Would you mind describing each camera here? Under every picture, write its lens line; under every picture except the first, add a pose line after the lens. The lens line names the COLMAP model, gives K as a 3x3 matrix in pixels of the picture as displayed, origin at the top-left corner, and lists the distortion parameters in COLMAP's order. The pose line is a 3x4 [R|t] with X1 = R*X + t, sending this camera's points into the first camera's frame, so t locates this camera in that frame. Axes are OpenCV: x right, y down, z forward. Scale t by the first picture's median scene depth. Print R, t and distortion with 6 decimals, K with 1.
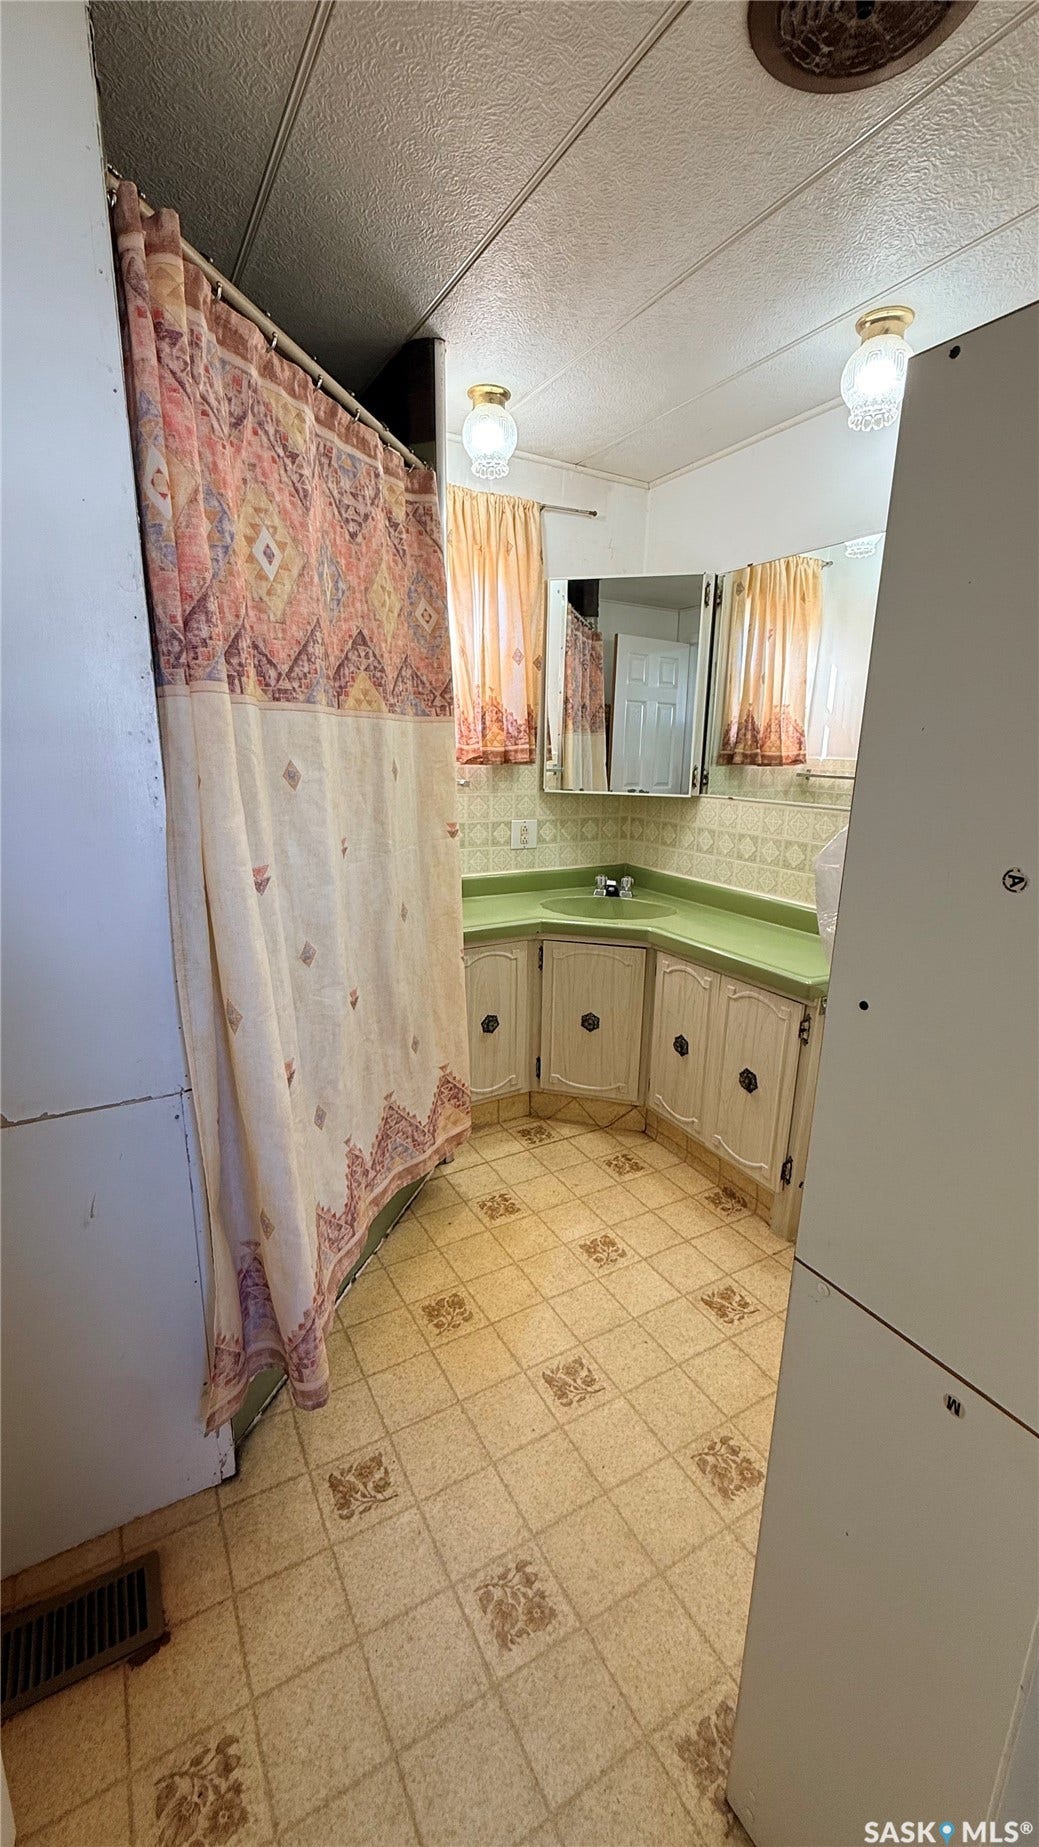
lens RADIAL K [[734.8, 0, 519.1], [0, 734.8, 928.4], [0, 0, 1]] dist [0.000092, 0.000108]
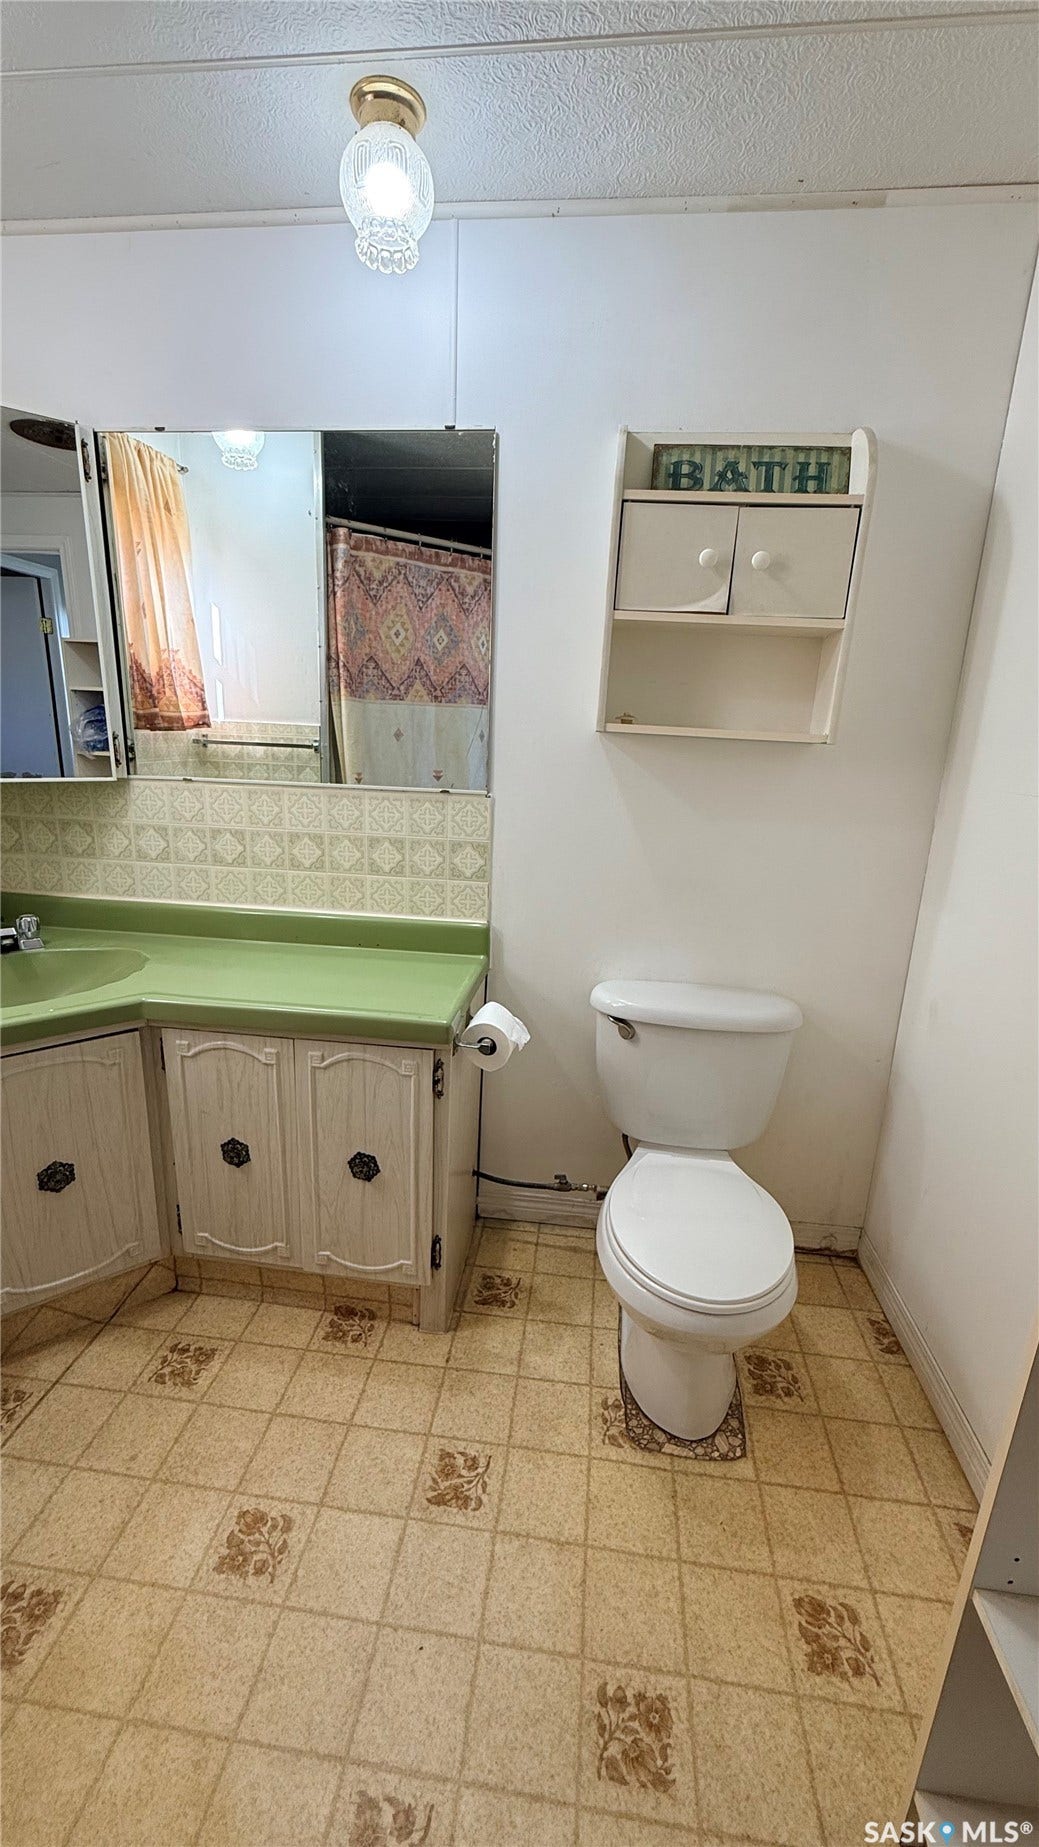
lens RADIAL K [[734.8, 0, 520.6], [0, 734.8, 923.8], [0, 0, 1]] dist [0.000092, 0.000108]
pose [[0.593837, -0.206106, 0.777739, -0.097216], [0.169278, 0.977002, 0.129662, -0.082666], [-0.786577, 0.054656, 0.615069, 0.339580]]
